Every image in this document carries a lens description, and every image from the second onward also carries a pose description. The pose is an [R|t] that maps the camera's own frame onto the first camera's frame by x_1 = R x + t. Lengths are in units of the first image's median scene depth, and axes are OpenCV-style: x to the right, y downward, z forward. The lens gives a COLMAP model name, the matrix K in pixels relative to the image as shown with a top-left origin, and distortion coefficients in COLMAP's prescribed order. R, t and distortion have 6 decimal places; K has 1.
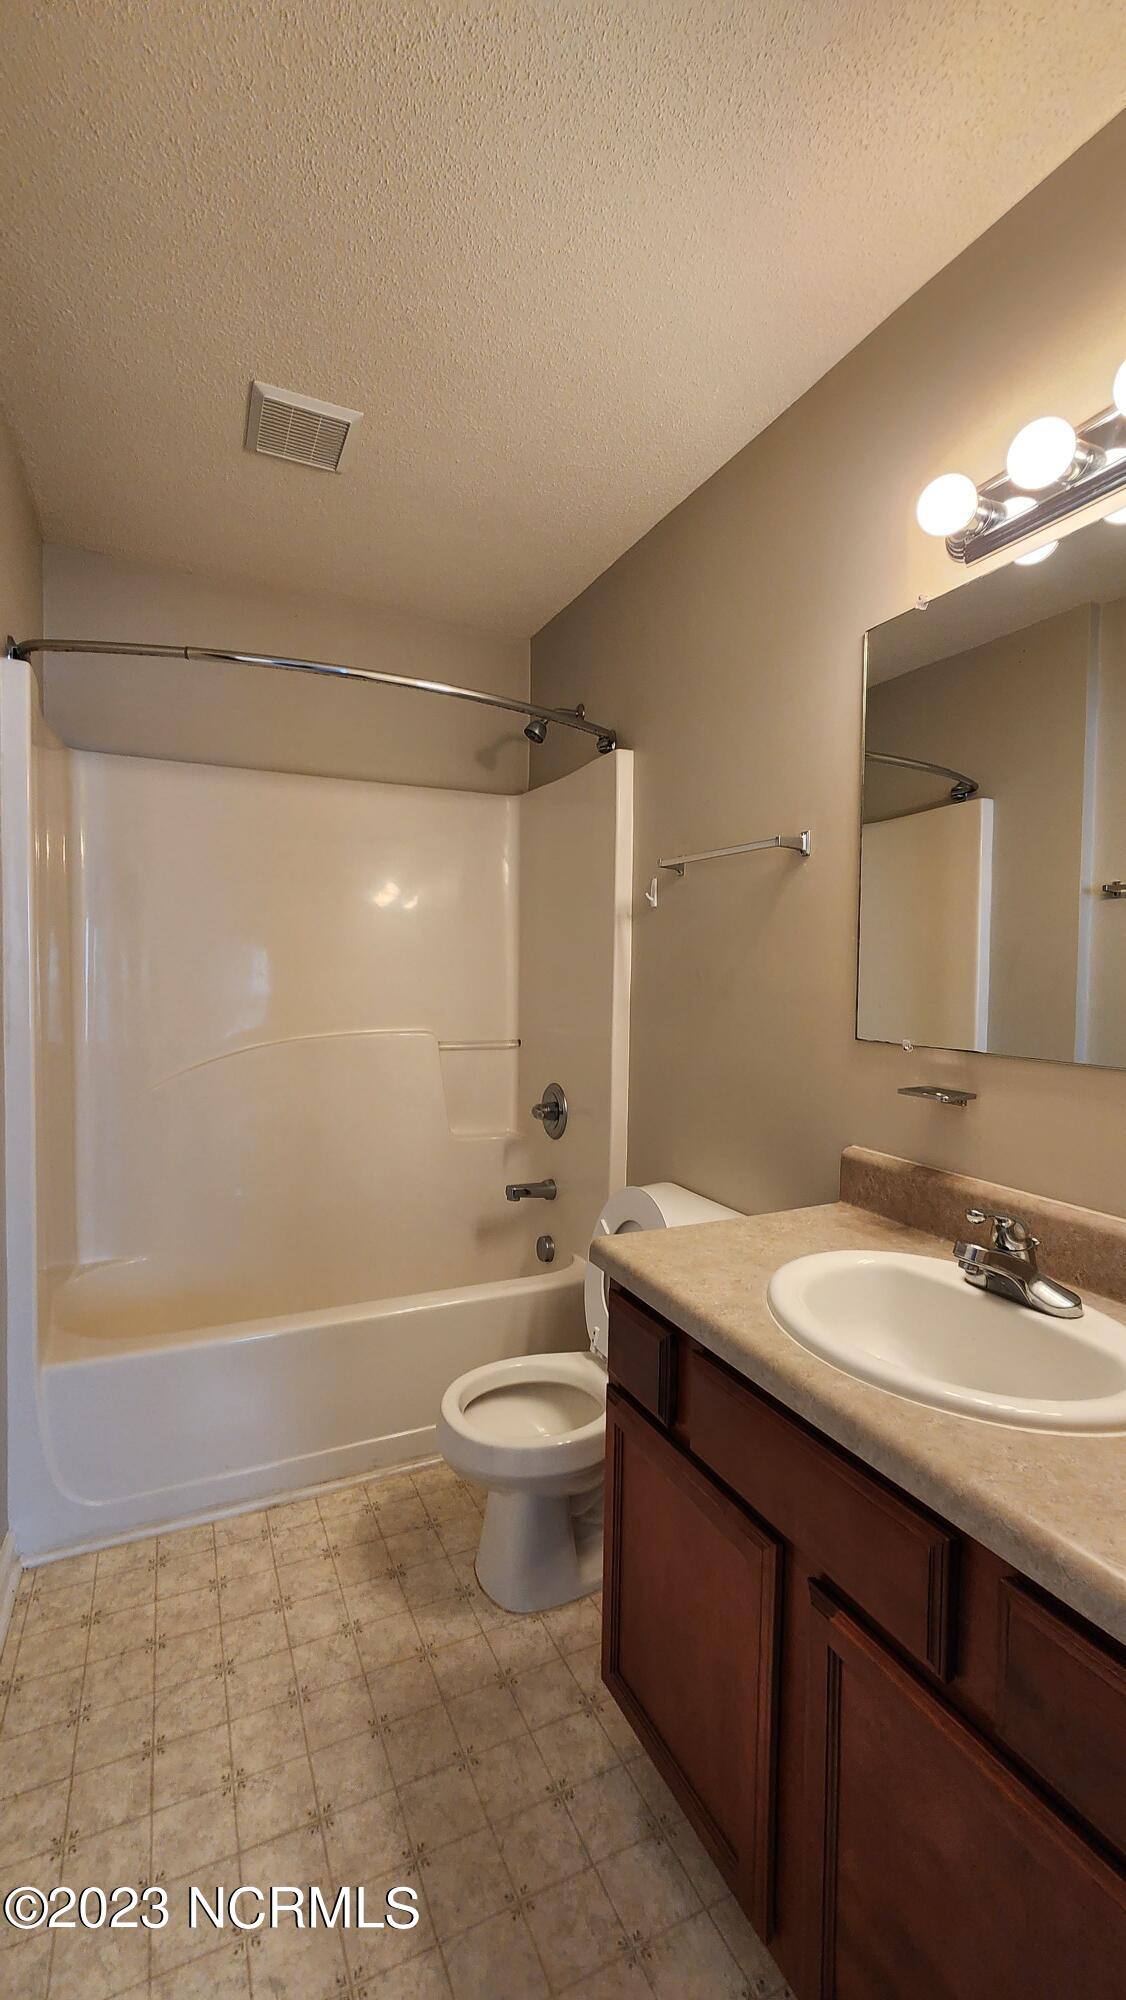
lens RADIAL K [[838.3, 0, 563.0], [0, 838.3, 1000.0], [0, 0, 1]] dist [-0.002753, -0.000350]
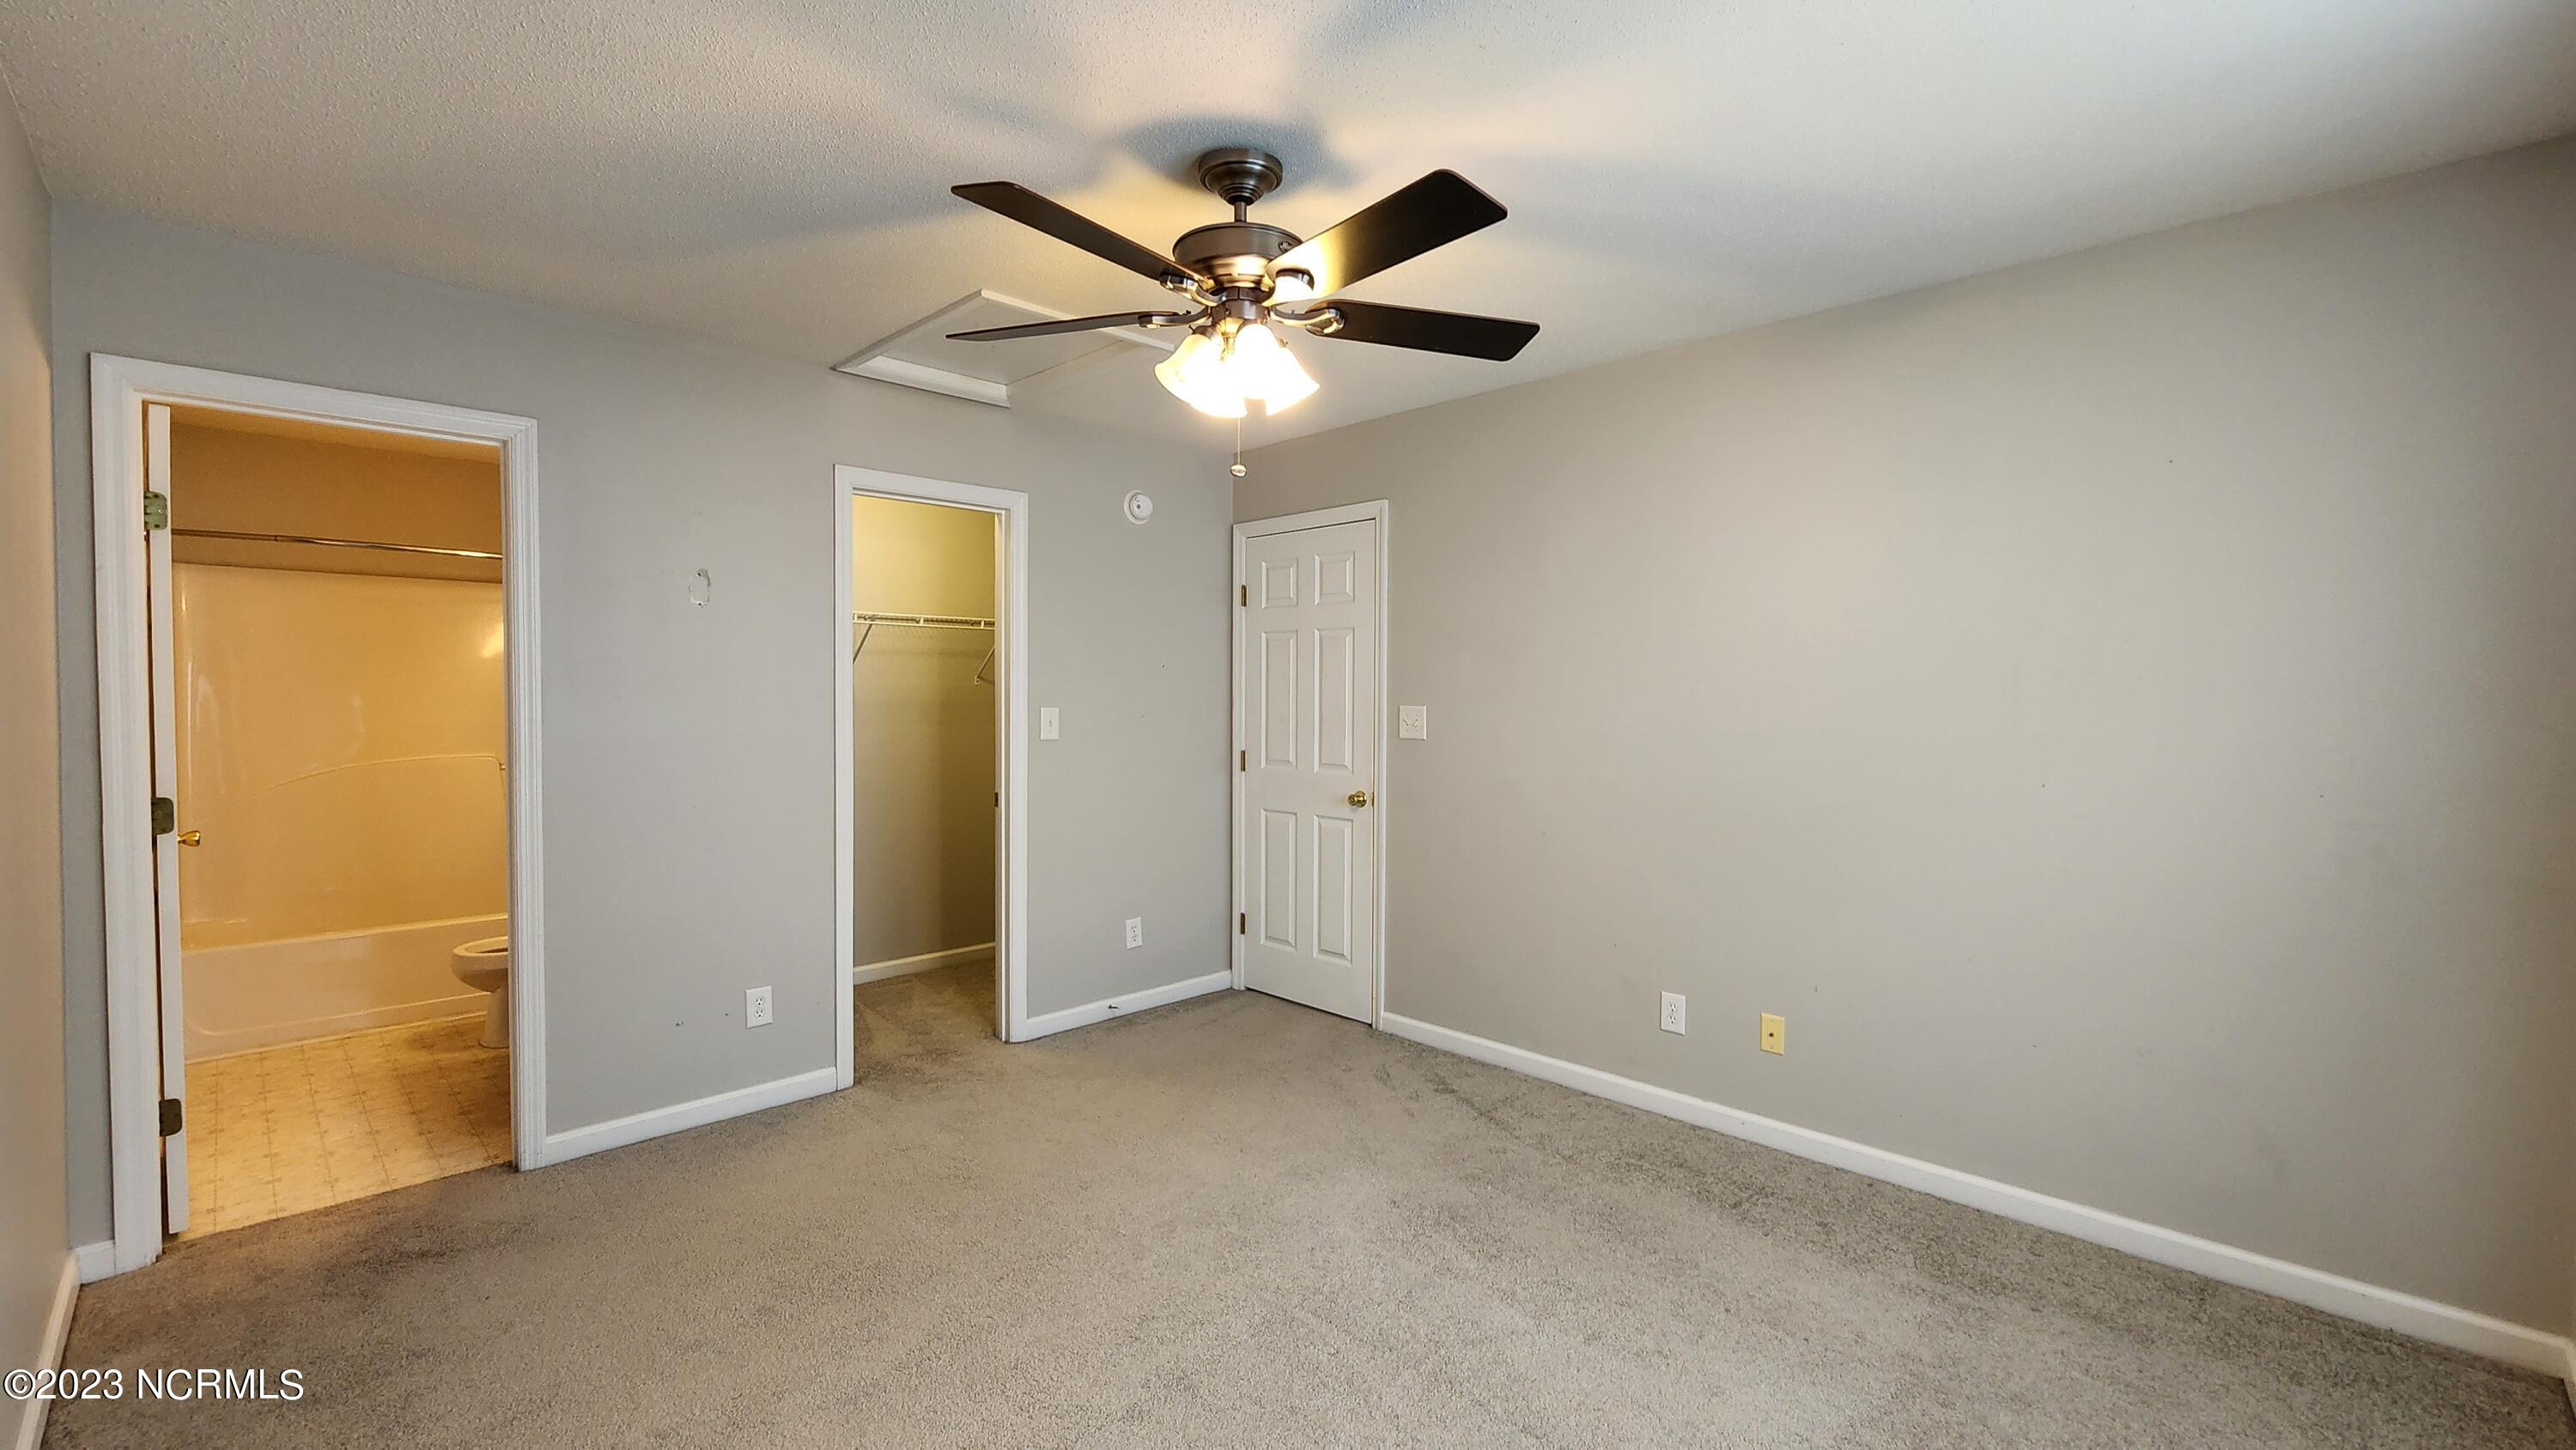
lens RADIAL K [[1079.6, 0, 1288.0], [0, 1079.6, 725.0], [0, 0, 1]] dist [-0.002753, -0.000350]
pose [[0.943522, -0.017791, 0.330831, 0.836844], [0.014335, 0.999814, 0.012886, -0.010748], [-0.330999, -0.007416, 0.943602, -1.894604]]
